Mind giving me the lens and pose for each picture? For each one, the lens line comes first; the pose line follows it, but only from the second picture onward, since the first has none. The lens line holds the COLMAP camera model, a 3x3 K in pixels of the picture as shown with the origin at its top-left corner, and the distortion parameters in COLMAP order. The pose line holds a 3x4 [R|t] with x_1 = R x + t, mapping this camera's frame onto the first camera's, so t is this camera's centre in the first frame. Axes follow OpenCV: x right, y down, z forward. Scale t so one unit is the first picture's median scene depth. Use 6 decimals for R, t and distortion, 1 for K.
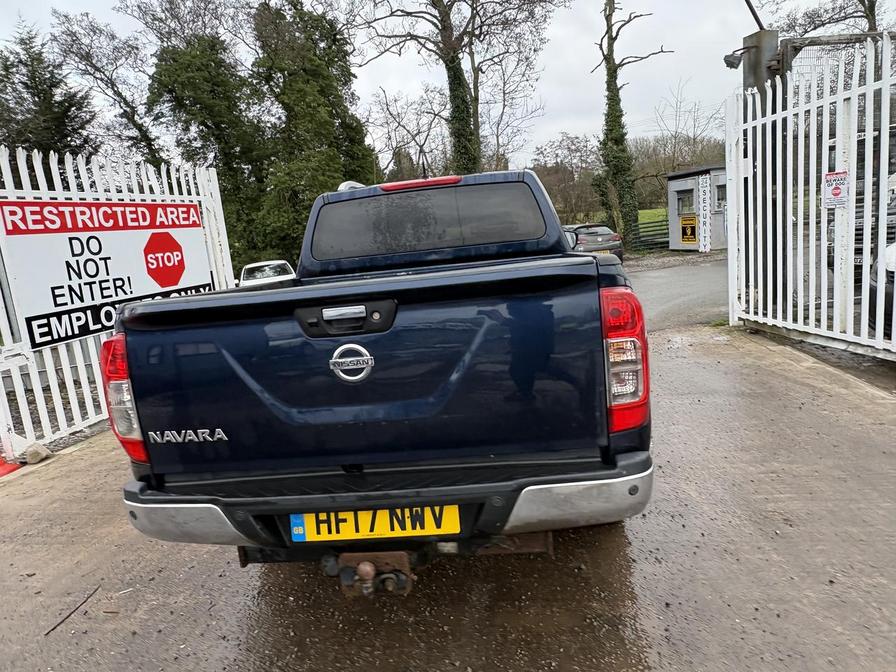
lens RADIAL K [[575.5, 0, 451.3], [0, 575.5, 335.1], [0, 0, 1]] dist [-0.001799, 0.001742]
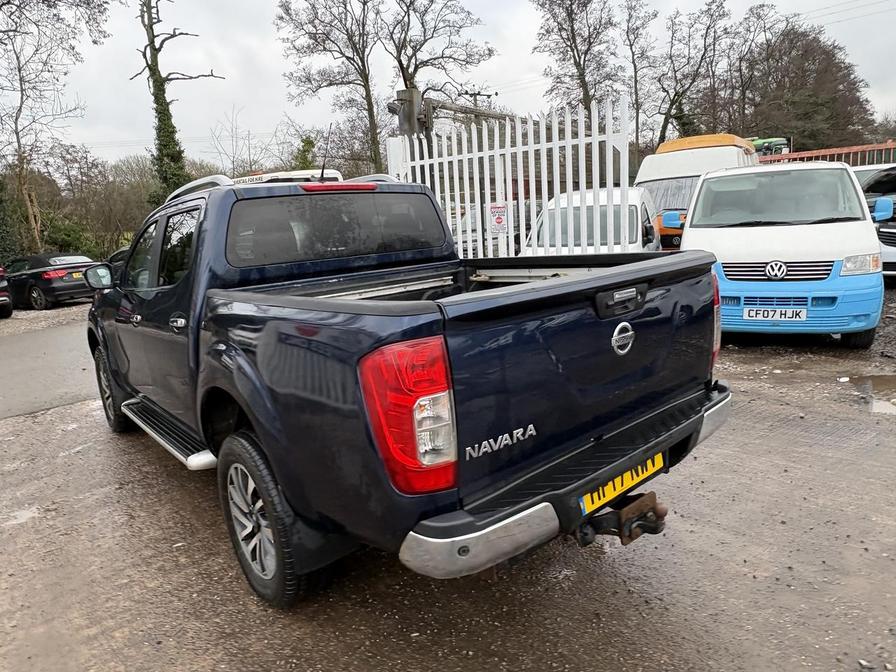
lens RADIAL K [[575.5, 0, 452.0], [0, 575.5, 332.4], [0, 0, 1]] dist [-0.001799, 0.001742]
pose [[0.693809, -0.084583, 0.715175, -0.297540], [0.117615, 0.993054, 0.003346, -0.002088], [-0.710490, 0.081794, 0.698938, 0.104906]]
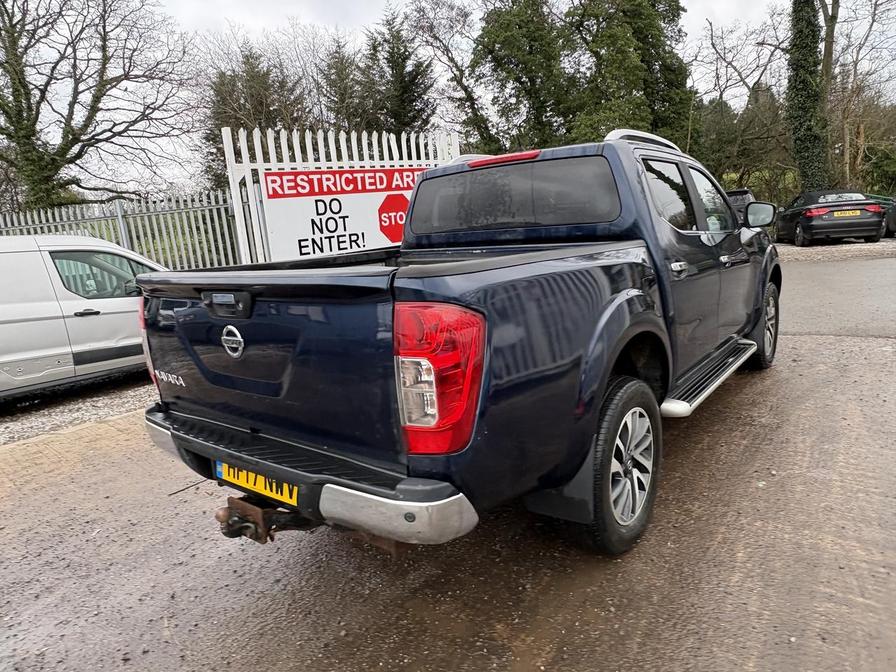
lens RADIAL K [[575.5, 0, 450.1], [0, 575.5, 334.7], [0, 0, 1]] dist [-0.001799, 0.001742]
pose [[0.849183, 0.136570, -0.510135, 0.191572], [-0.093692, 0.989620, 0.108972, -0.032404], [0.519721, -0.044742, 0.853163, 0.055818]]
